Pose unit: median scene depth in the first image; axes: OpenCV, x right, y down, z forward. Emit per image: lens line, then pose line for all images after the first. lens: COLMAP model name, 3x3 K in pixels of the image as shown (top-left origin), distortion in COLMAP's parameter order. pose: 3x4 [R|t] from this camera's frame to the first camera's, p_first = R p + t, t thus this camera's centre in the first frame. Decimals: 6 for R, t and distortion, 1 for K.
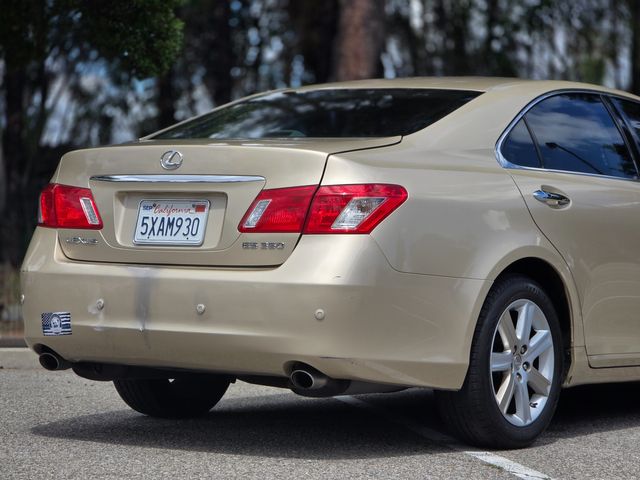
lens RADIAL K [[2133.1, 0, 320.0], [0, 2133.1, 240.0], [0, 0, 1]] dist [0.337396, -1.074665]
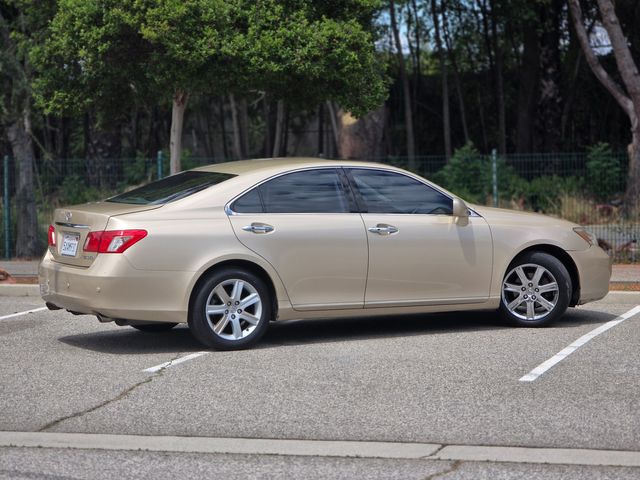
lens RADIAL K [[2133.1, 0, 320.0], [0, 2133.1, 240.0], [0, 0, 1]] dist [0.337396, -1.074665]
pose [[0.881076, -0.001003, -0.472974, 1.197054], [0.027167, 0.998454, 0.048492, -0.113173], [0.472194, -0.055575, 0.879741, -0.815035]]
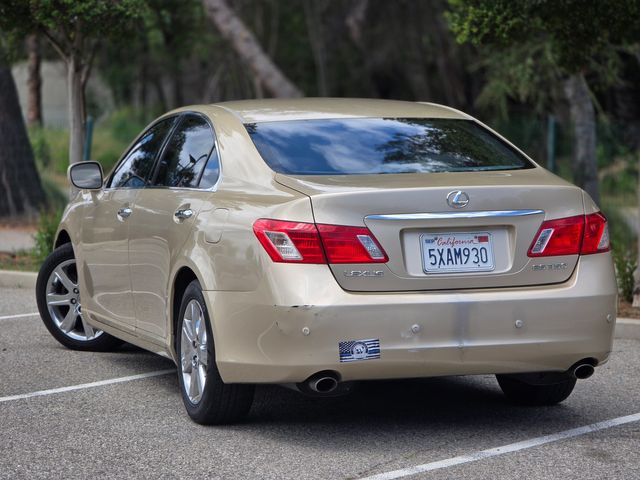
lens RADIAL K [[2133.1, 0, 320.0], [0, 2133.1, 240.0], [0, 0, 1]] dist [0.337396, -1.074665]
pose [[0.601897, -0.085160, 0.794020, -1.041135], [0.028389, 0.995951, 0.085298, -0.116782], [-0.798069, -0.028800, 0.601877, 0.356798]]
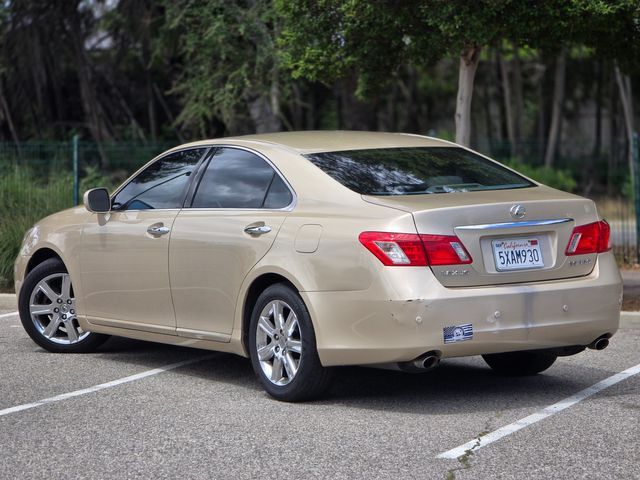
lens RADIAL K [[2133.1, 0, 320.0], [0, 2133.1, 240.0], [0, 0, 1]] dist [0.337396, -1.074665]
pose [[0.366325, -0.095270, 0.925597, -1.490535], [0.035088, 0.995451, 0.088573, -0.153863], [-0.929825, 0.000030, 0.368002, 0.581370]]
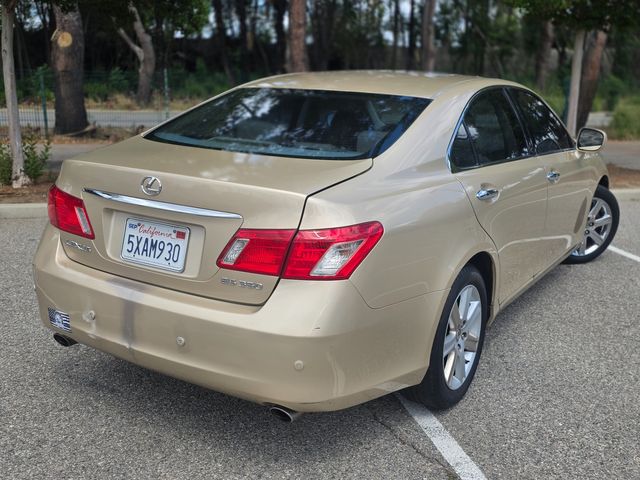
lens RADIAL K [[697.5, 0, 320.0], [0, 697.5, 240.0], [0, 0, 1]] dist [0.074027, -0.039741]
pose [[0.998396, -0.006361, 0.056253, -0.007766], [-0.007395, 0.970500, 0.240989, -0.093672], [-0.056127, -0.241019, 0.968896, 0.662340]]
